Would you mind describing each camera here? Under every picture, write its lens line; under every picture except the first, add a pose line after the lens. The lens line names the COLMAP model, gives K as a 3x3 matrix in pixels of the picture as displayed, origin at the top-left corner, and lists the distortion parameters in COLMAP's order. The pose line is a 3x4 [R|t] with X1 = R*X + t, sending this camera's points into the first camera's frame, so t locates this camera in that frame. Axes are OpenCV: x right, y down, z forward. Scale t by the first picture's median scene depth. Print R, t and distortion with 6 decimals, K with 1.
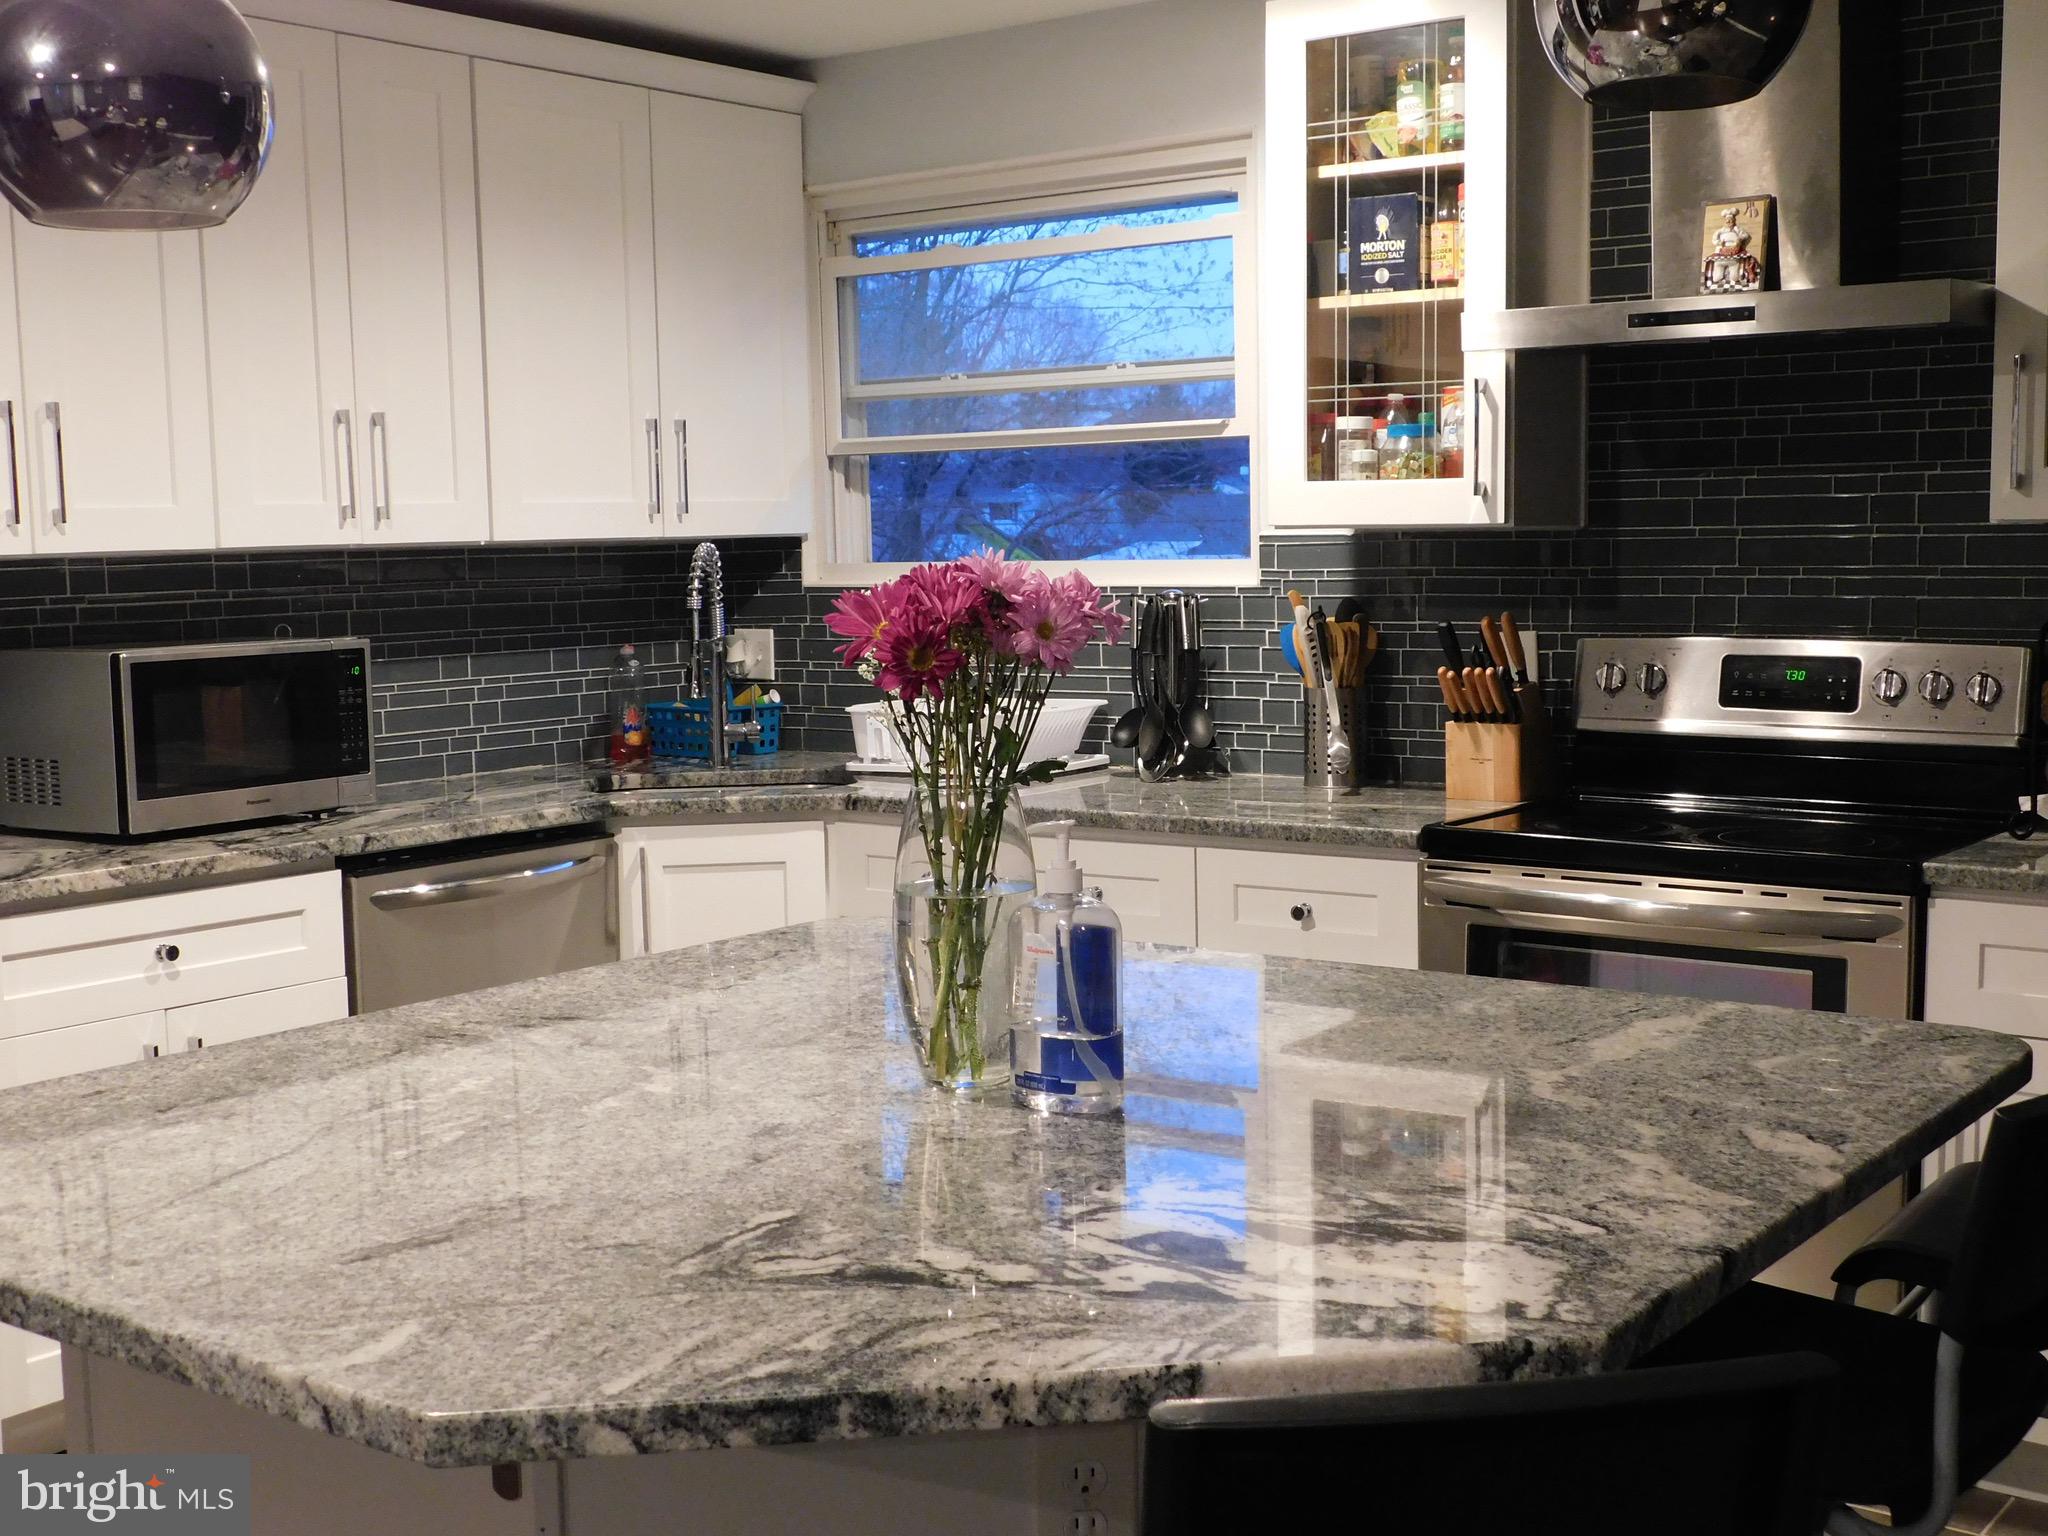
lens RADIAL K [[2430.7, 0, 1021.3], [0, 2430.7, 765.5], [0, 0, 1]] dist [-0.008974, 0.000000]
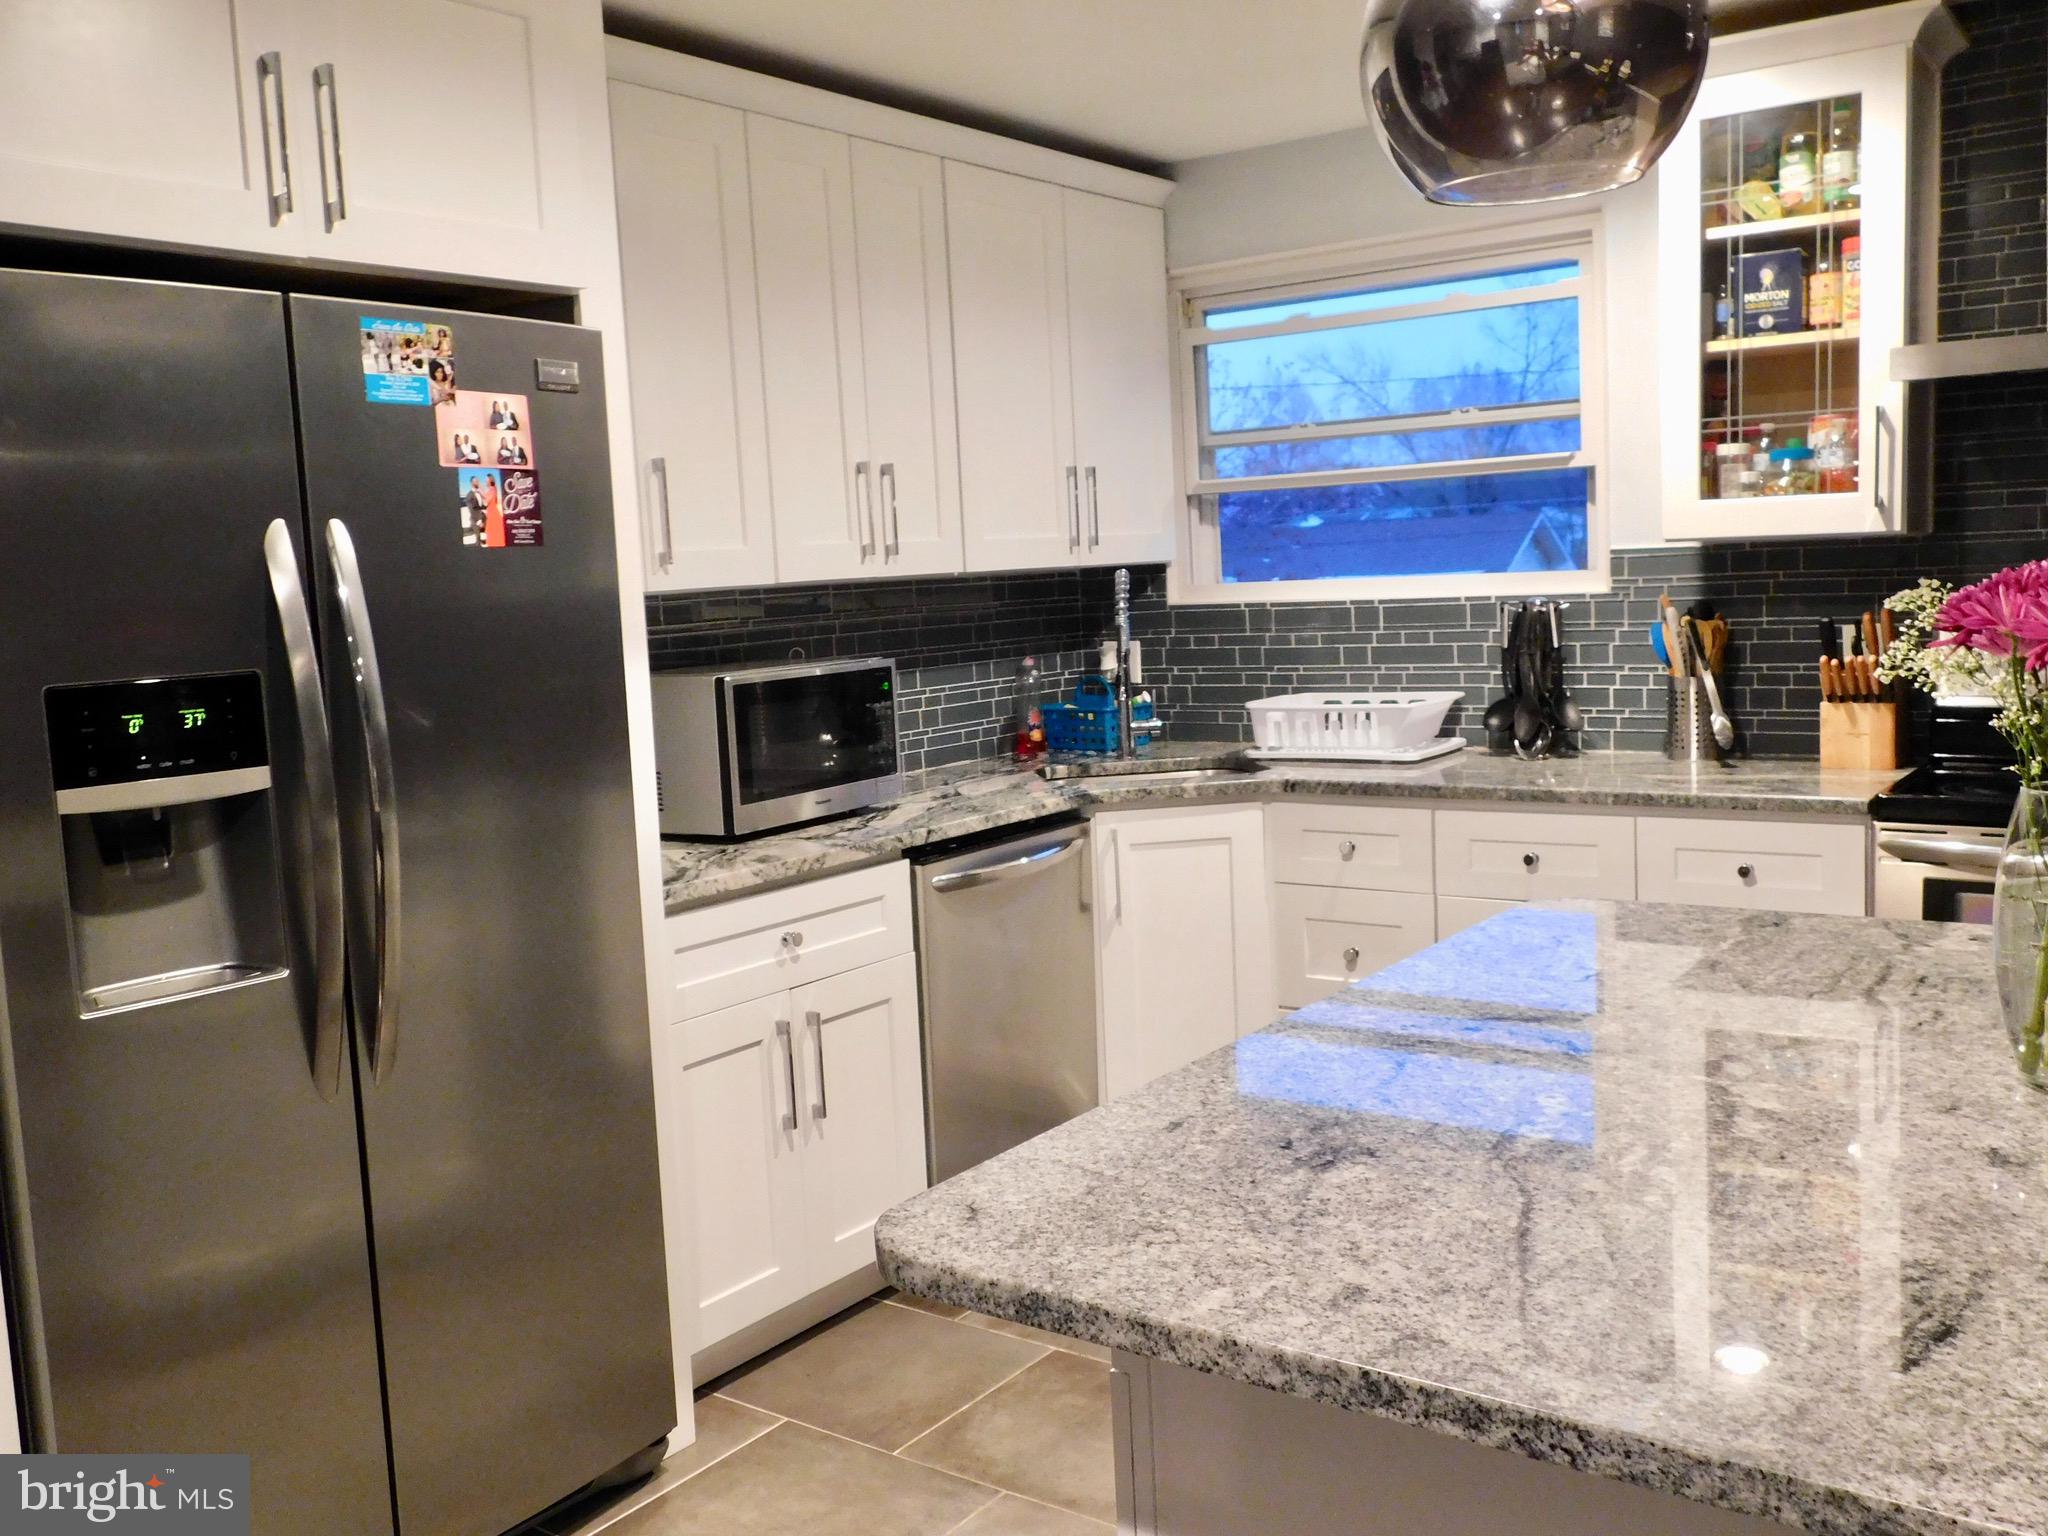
lens RADIAL K [[1808.1, 0, 1026.5], [0, 1808.1, 764.7], [0, 0, 1]] dist [-0.008852, 0.015973]
pose [[0.999426, -0.029745, 0.016217, -0.223367], [0.029522, 0.999469, 0.013783, -0.011398], [-0.016618, -0.013297, 0.999773, 0.135330]]
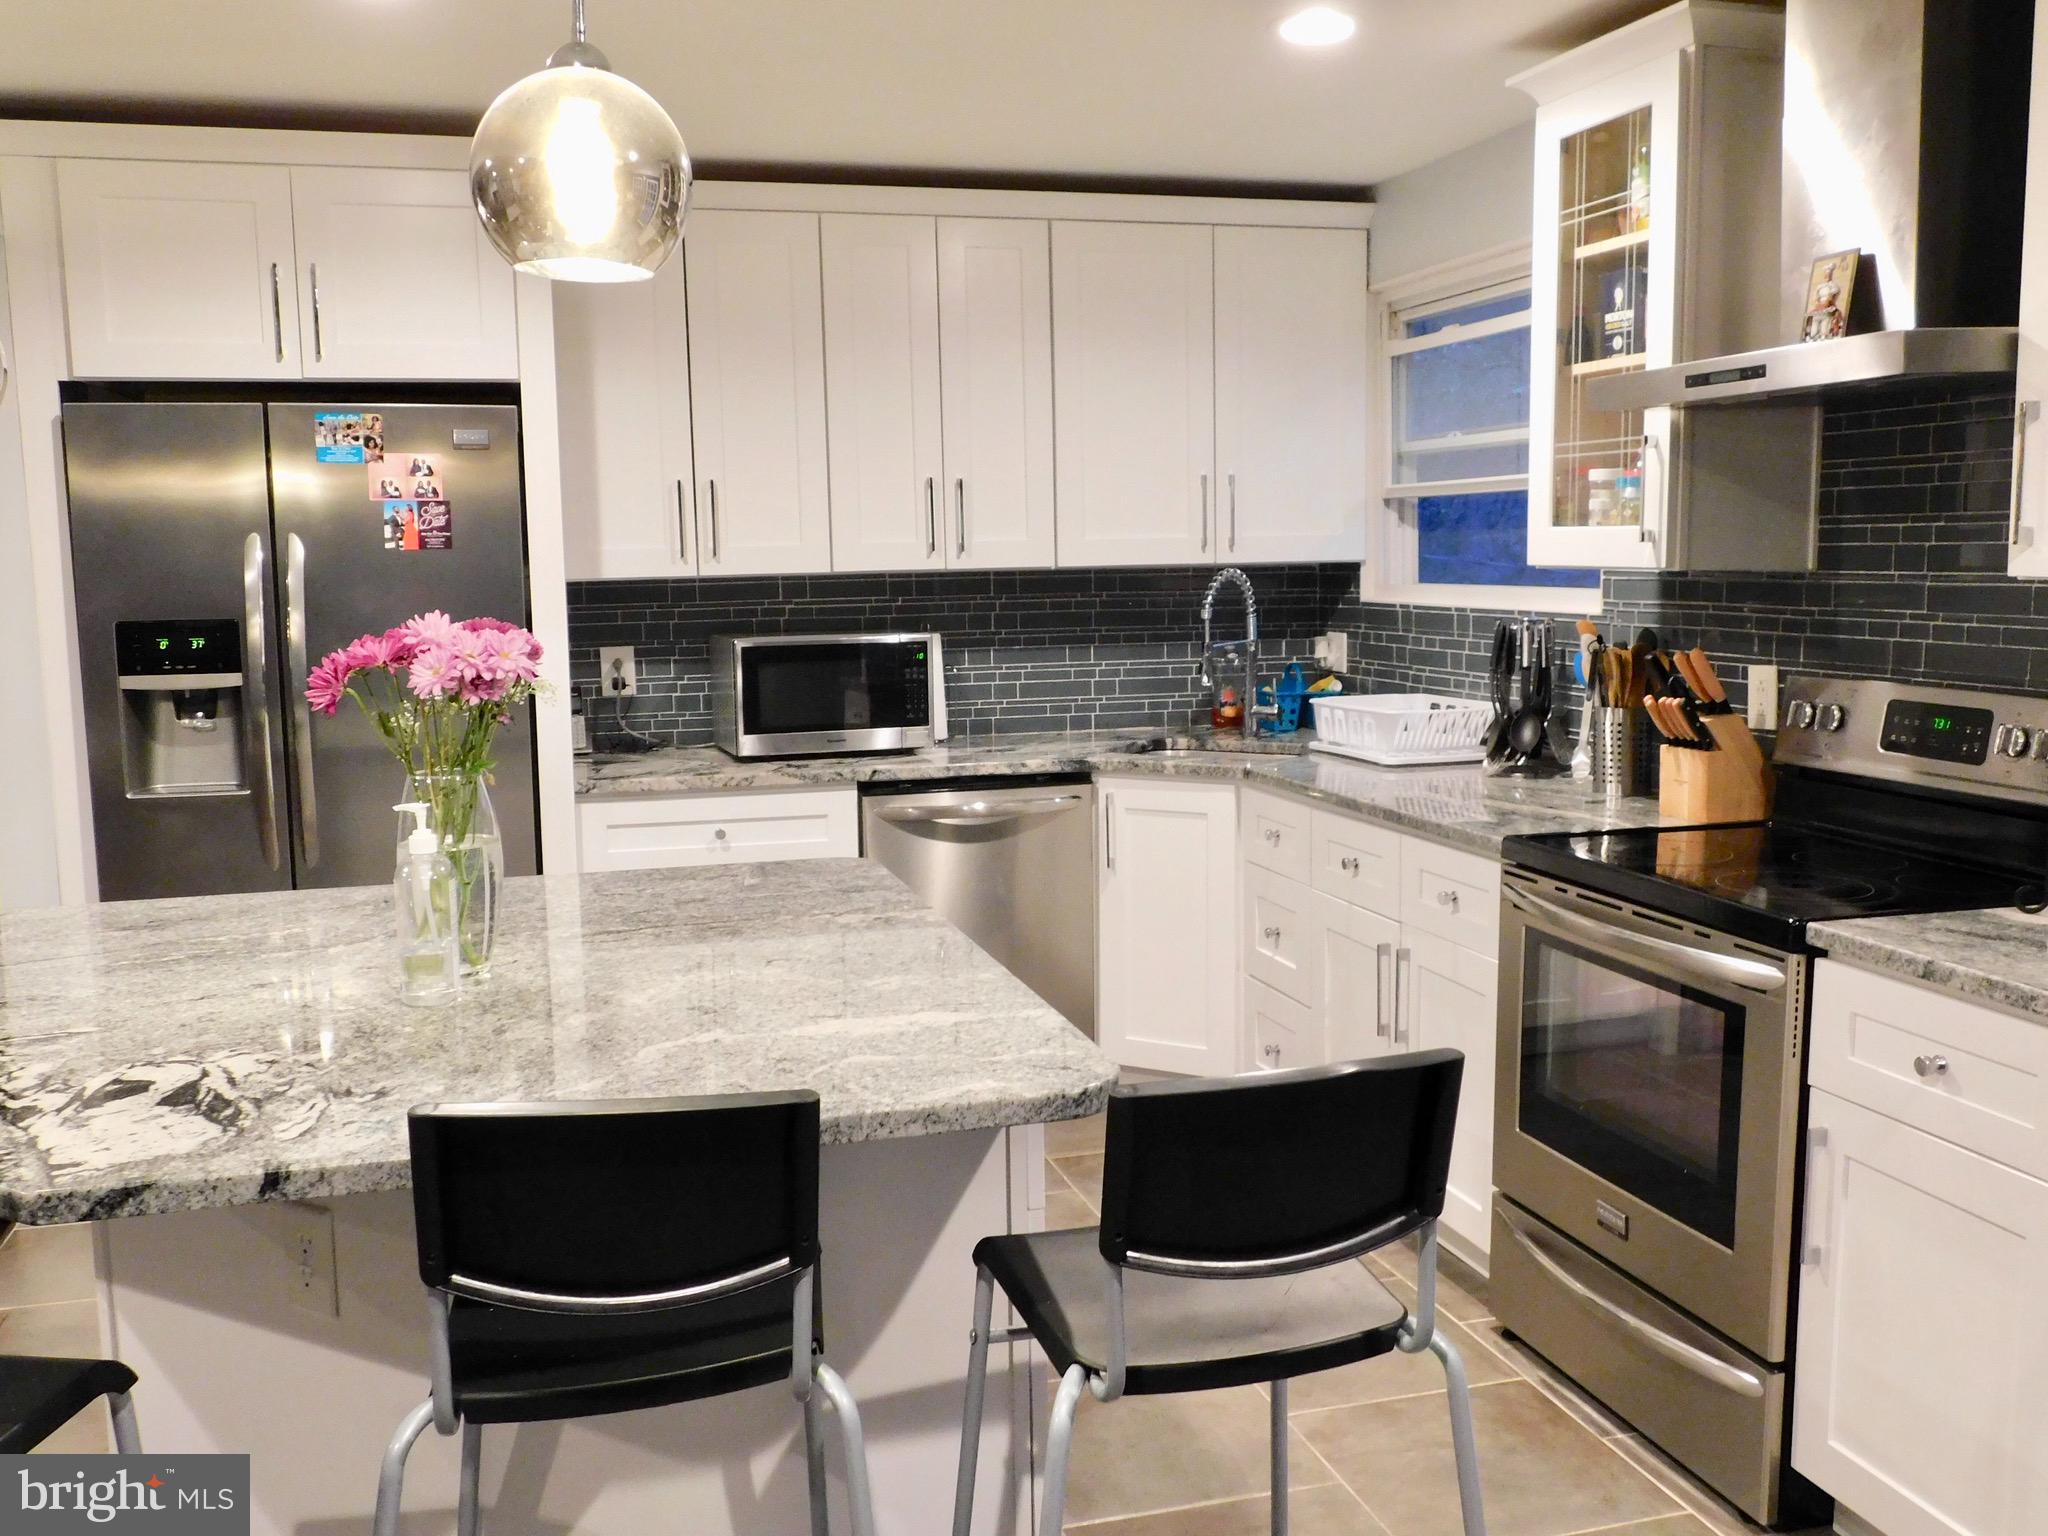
lens RADIAL K [[1808.1, 0, 1017.5], [0, 1808.1, 764.2], [0, 0, 1]] dist [-0.008852, 0.015973]
pose [[0.793386, 0.078619, -0.603621, 0.440209], [-0.057681, 0.996872, 0.054023, -0.036592], [0.605980, -0.008044, 0.795439, 0.167438]]
